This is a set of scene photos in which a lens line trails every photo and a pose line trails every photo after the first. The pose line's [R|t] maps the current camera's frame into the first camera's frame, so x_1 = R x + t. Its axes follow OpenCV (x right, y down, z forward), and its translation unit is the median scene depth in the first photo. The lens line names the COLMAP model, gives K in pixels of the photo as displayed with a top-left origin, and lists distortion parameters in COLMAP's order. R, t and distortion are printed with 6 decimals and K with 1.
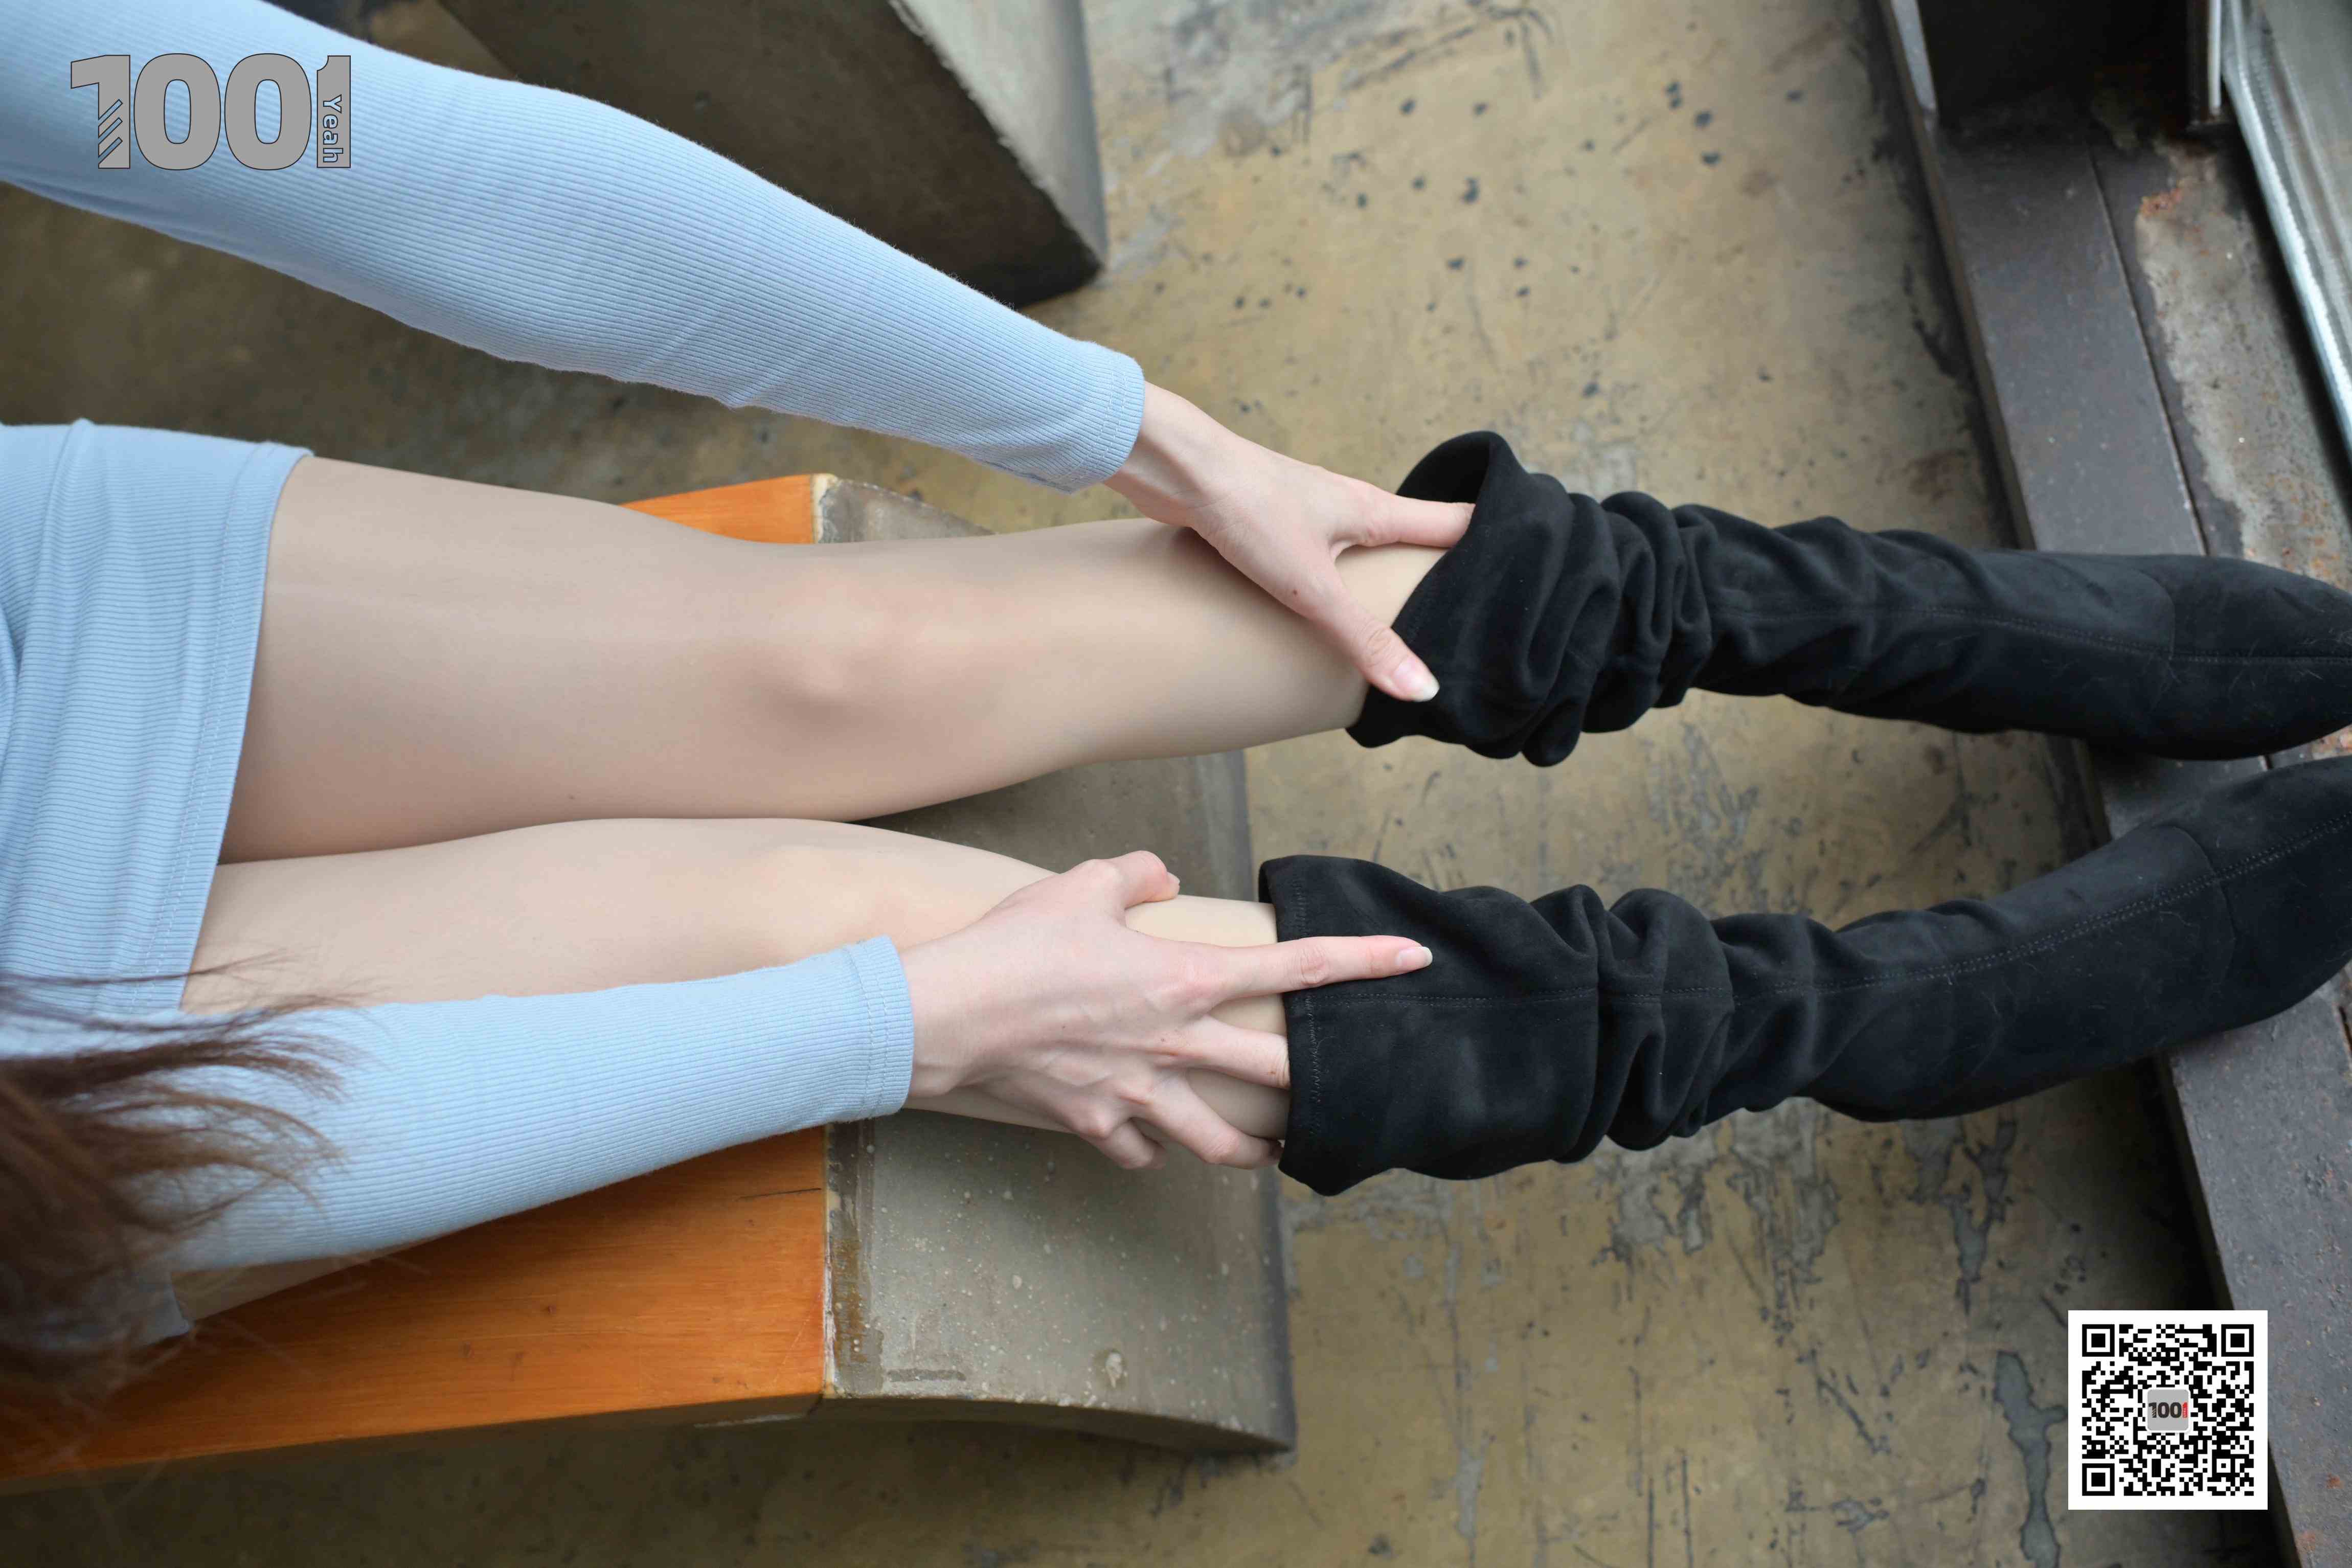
lens RADIAL K [[2382.0, 0, 1174.7], [0, 2382.0, 789.6], [0, 0, 1]] dist [-0.001378, 0.000000]
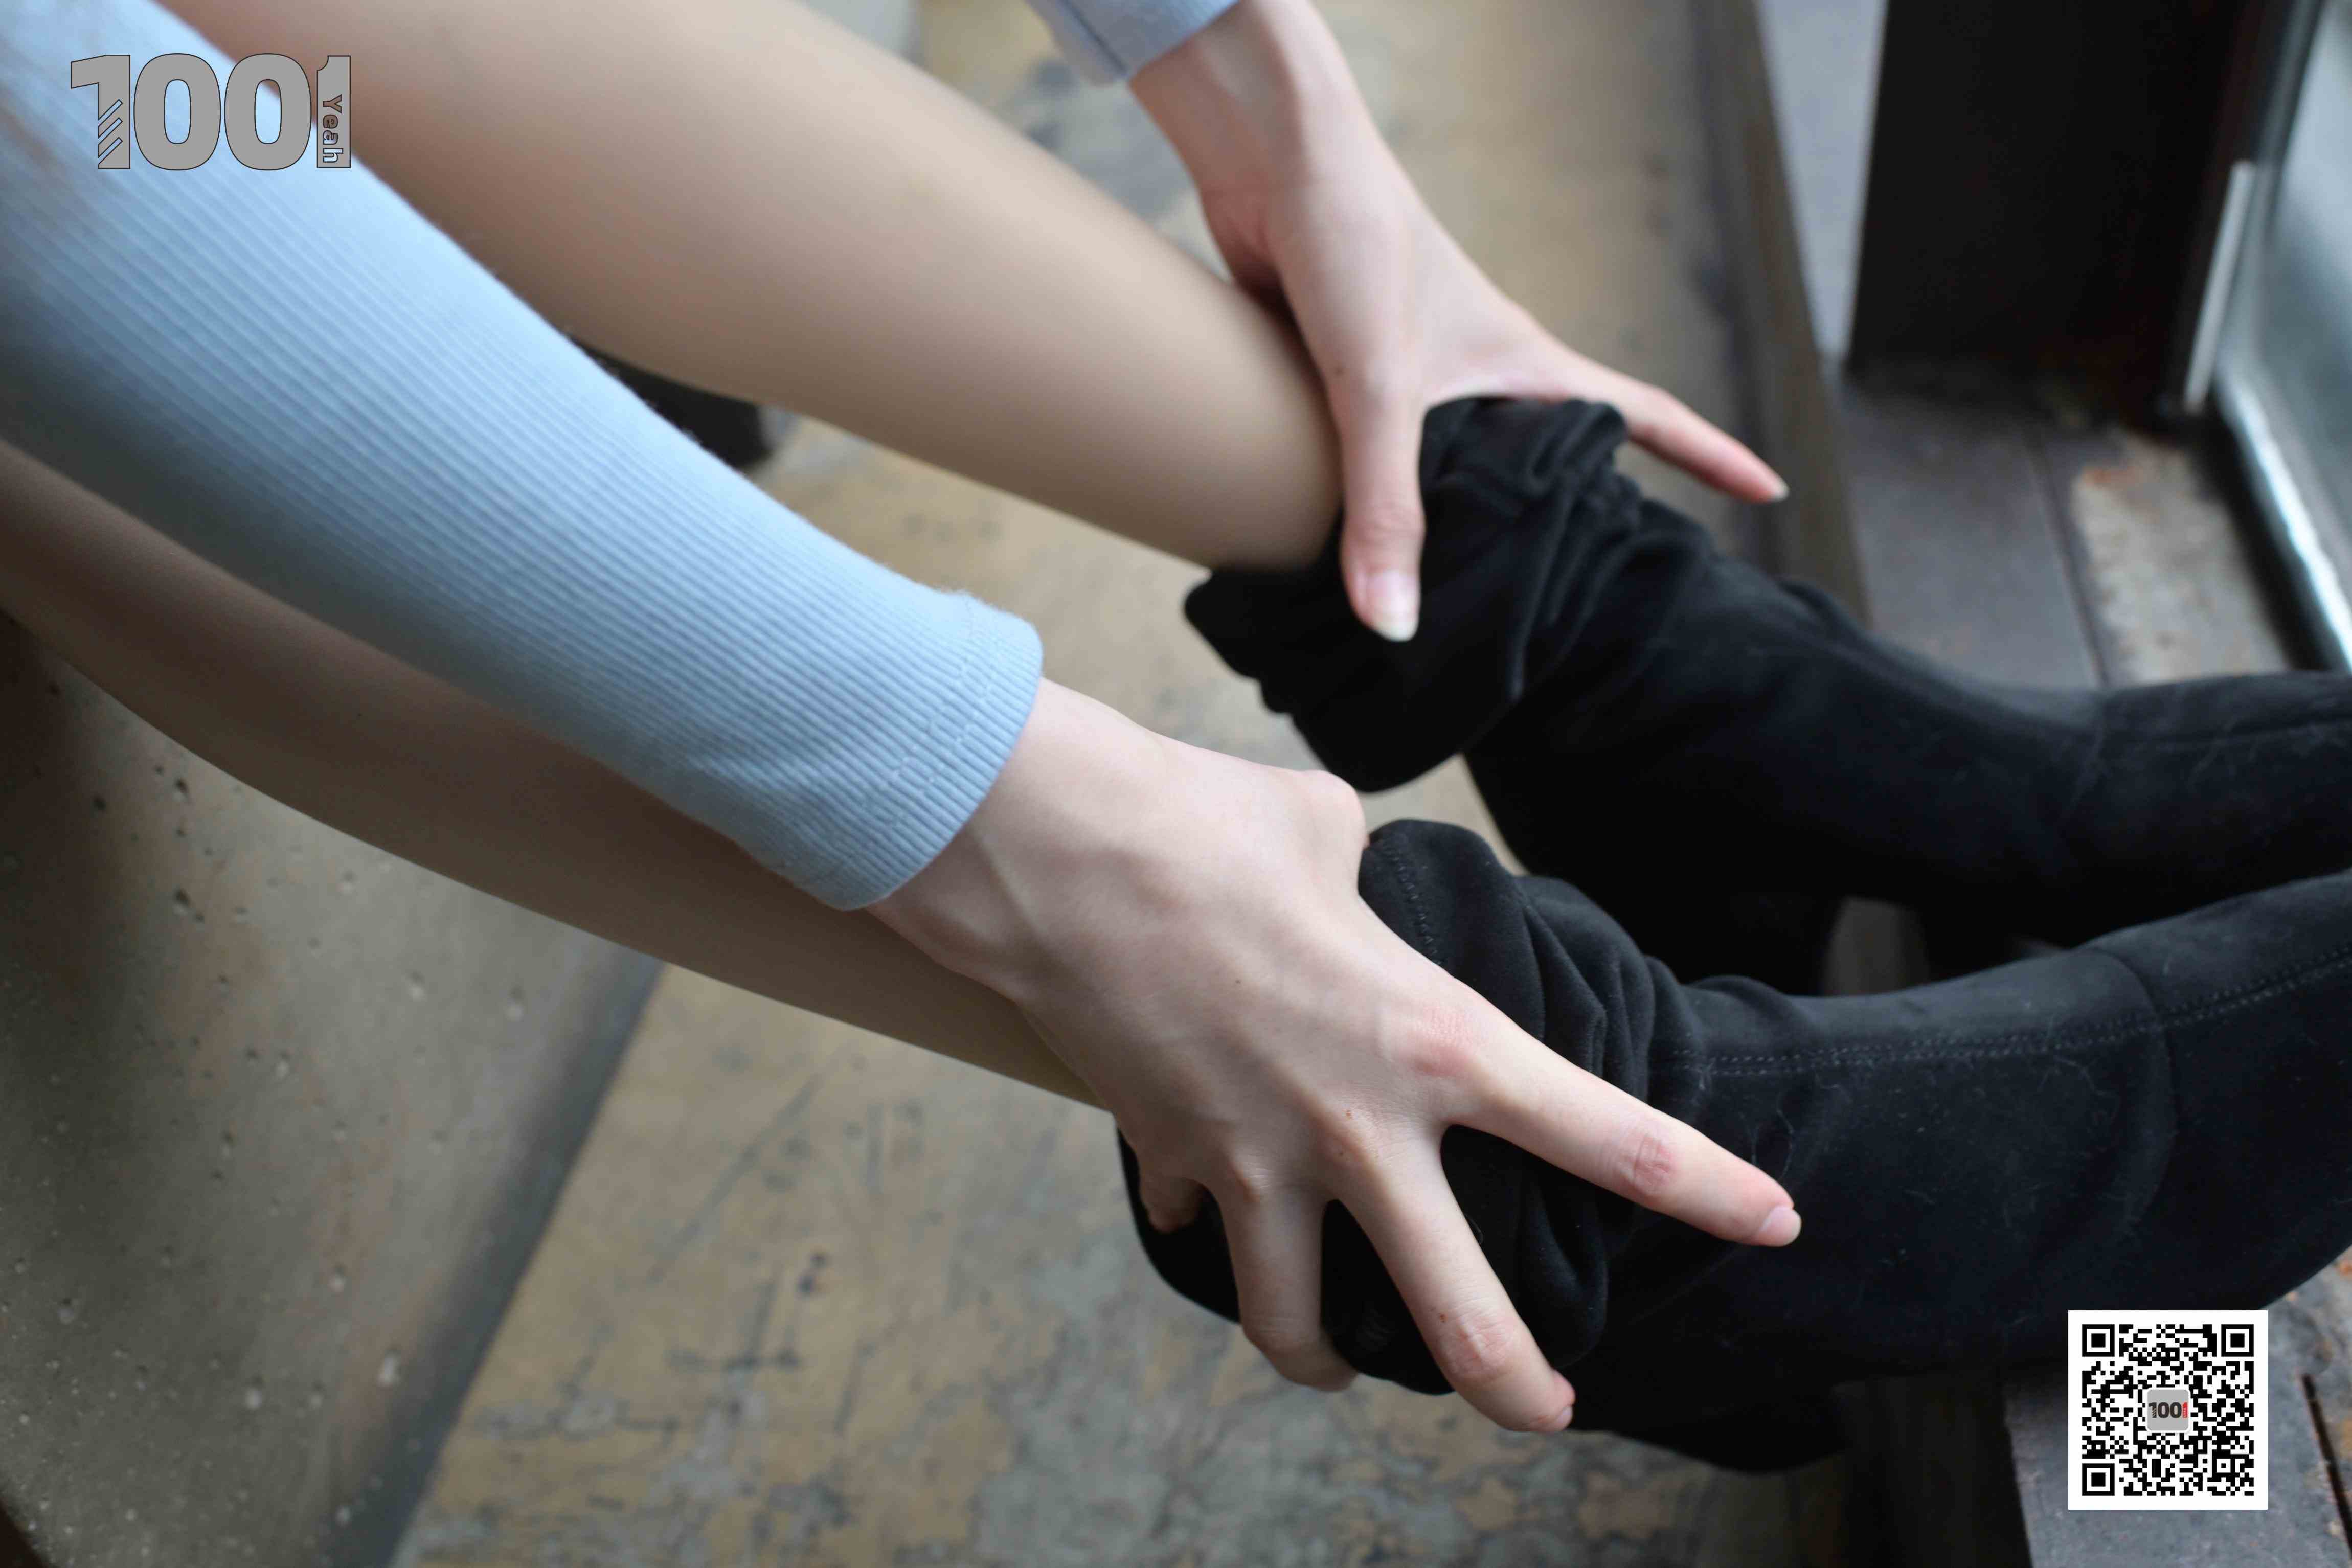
lens RADIAL K [[2382.0, 0, 1174.8], [0, 2382.0, 798.3], [0, 0, 1]] dist [-0.001378, 0.000000]
pose [[0.925965, 0.375446, 0.040362, 0.136524], [-0.313623, 0.824185, -0.471551, 0.268255], [-0.210307, 0.423981, 0.880915, 0.408910]]
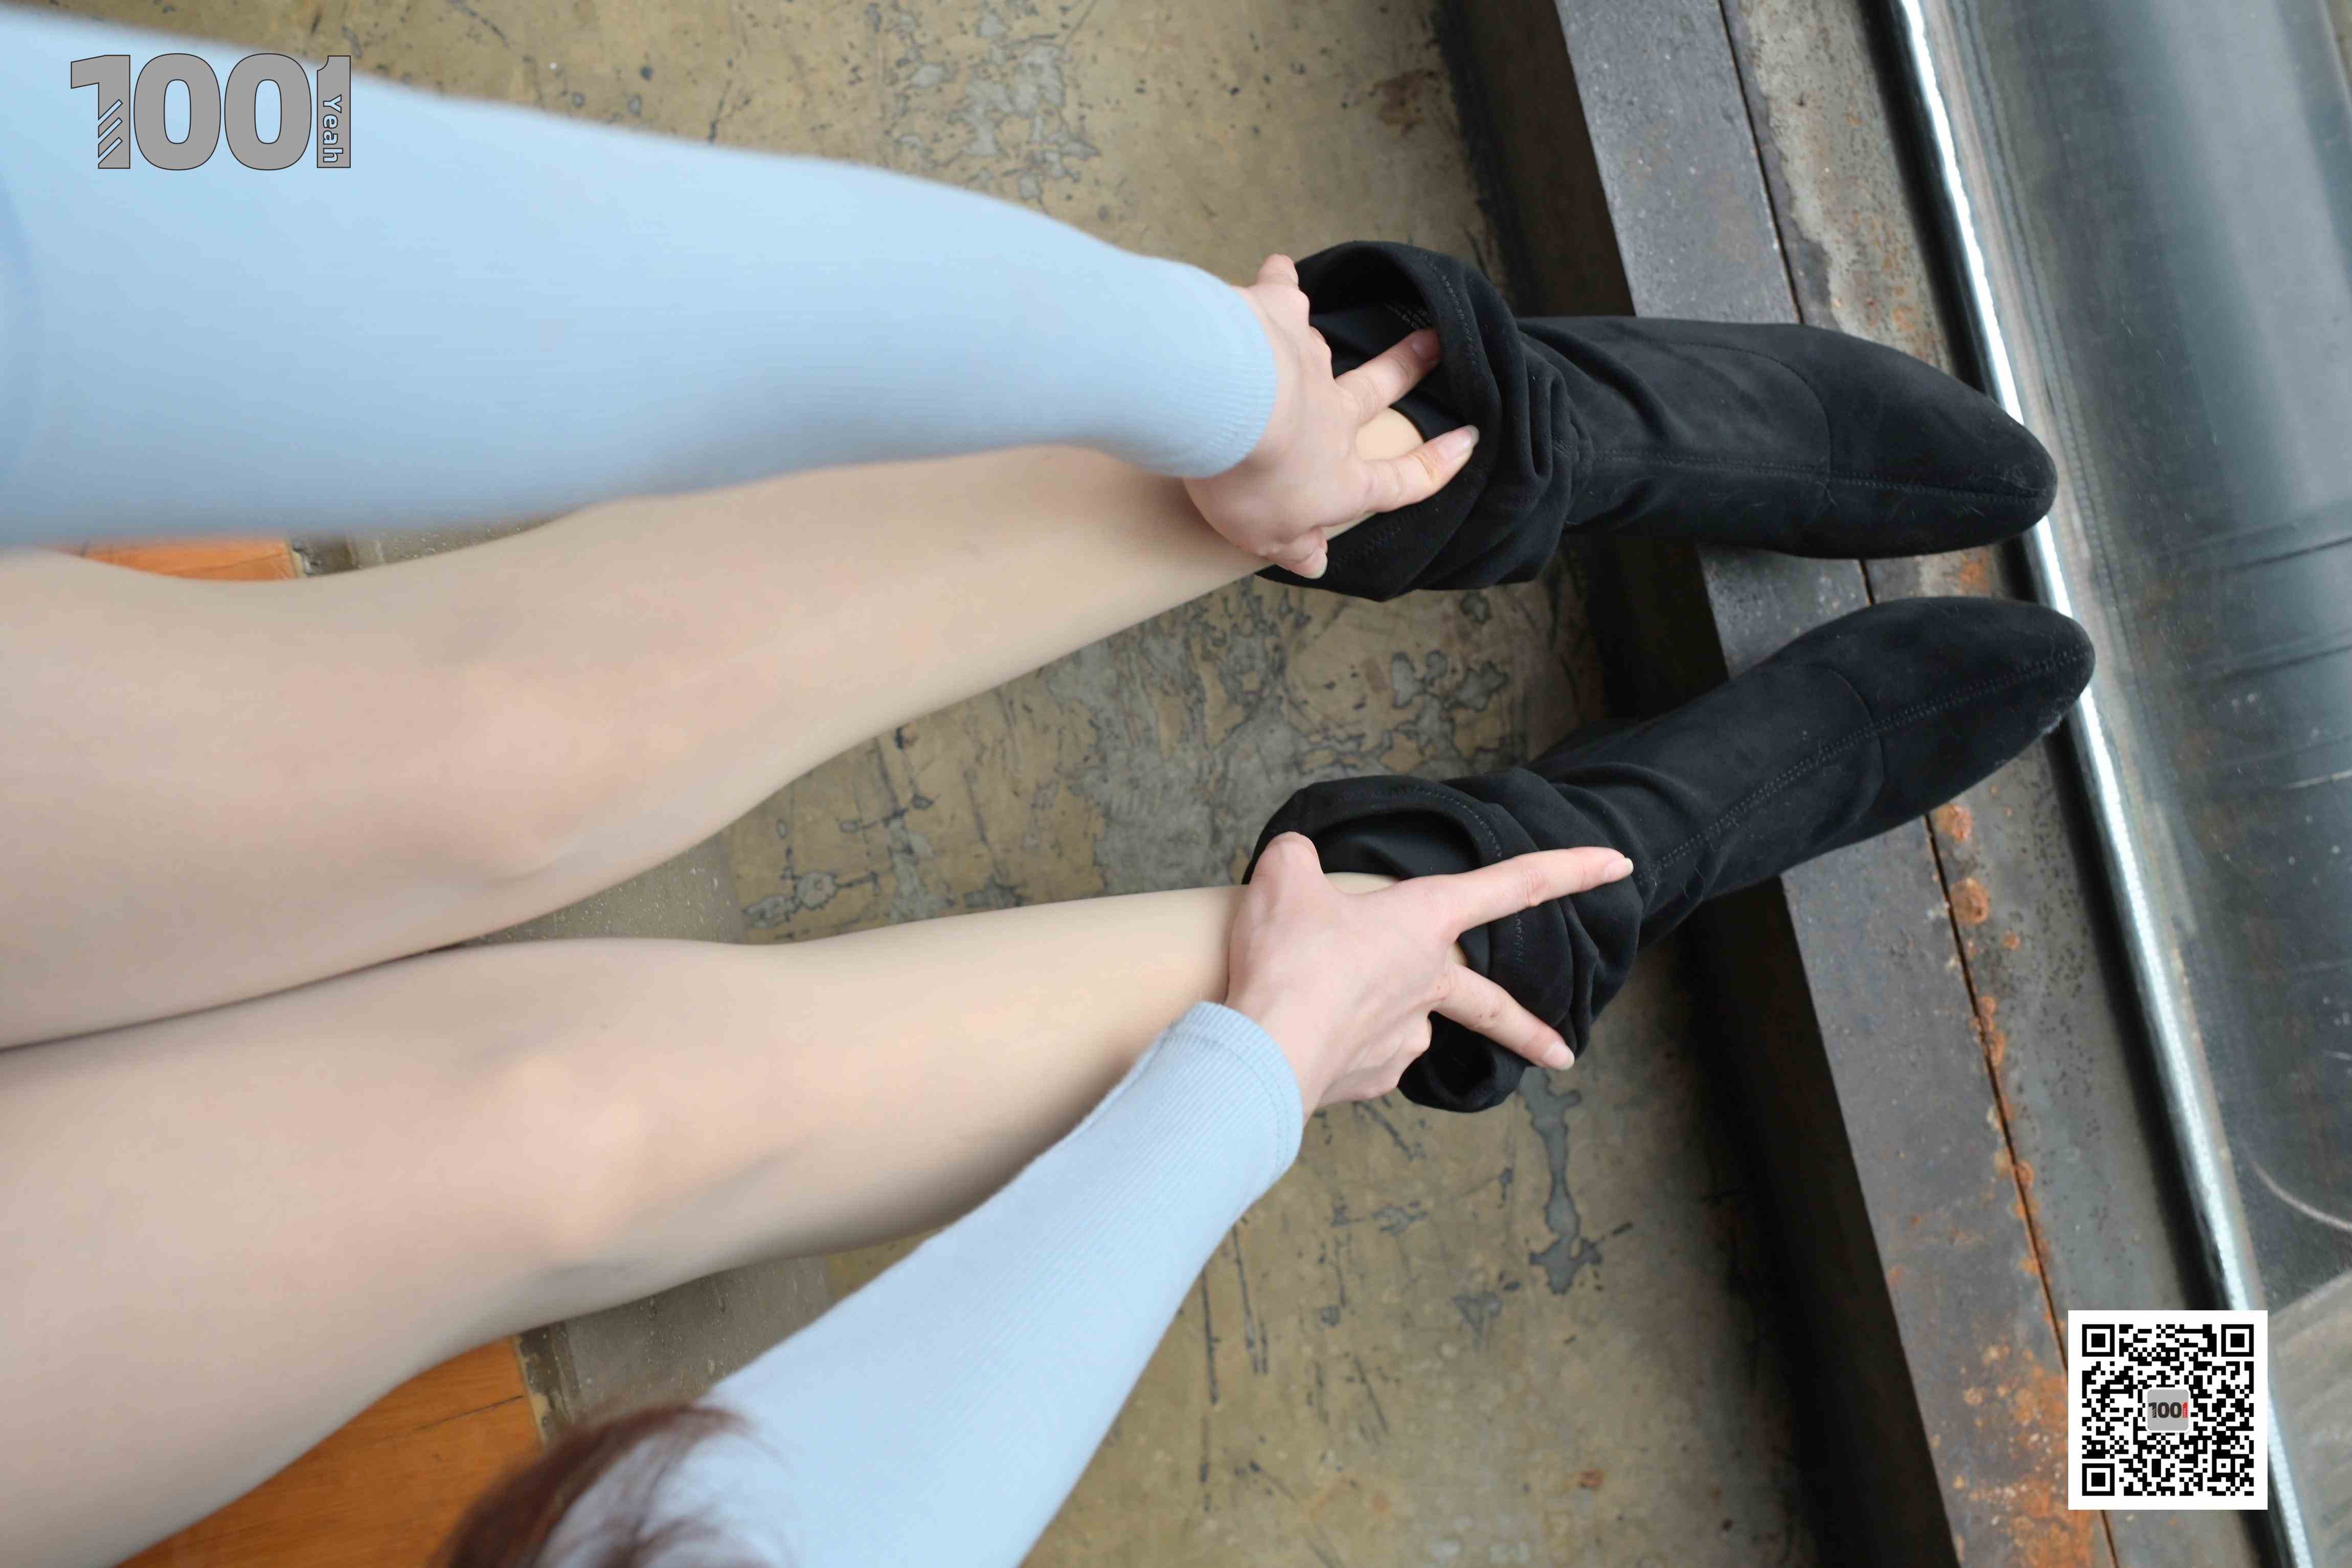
lens RADIAL K [[2382.0, 0, 1172.2], [0, 2382.0, 802.7], [0, 0, 1]] dist [-0.001378, 0.000000]
pose [[0.878726, -0.185950, 0.439617, -0.210419], [0.006465, 0.925550, 0.378569, -0.242779], [-0.477283, -0.329817, 0.814507, 0.247450]]
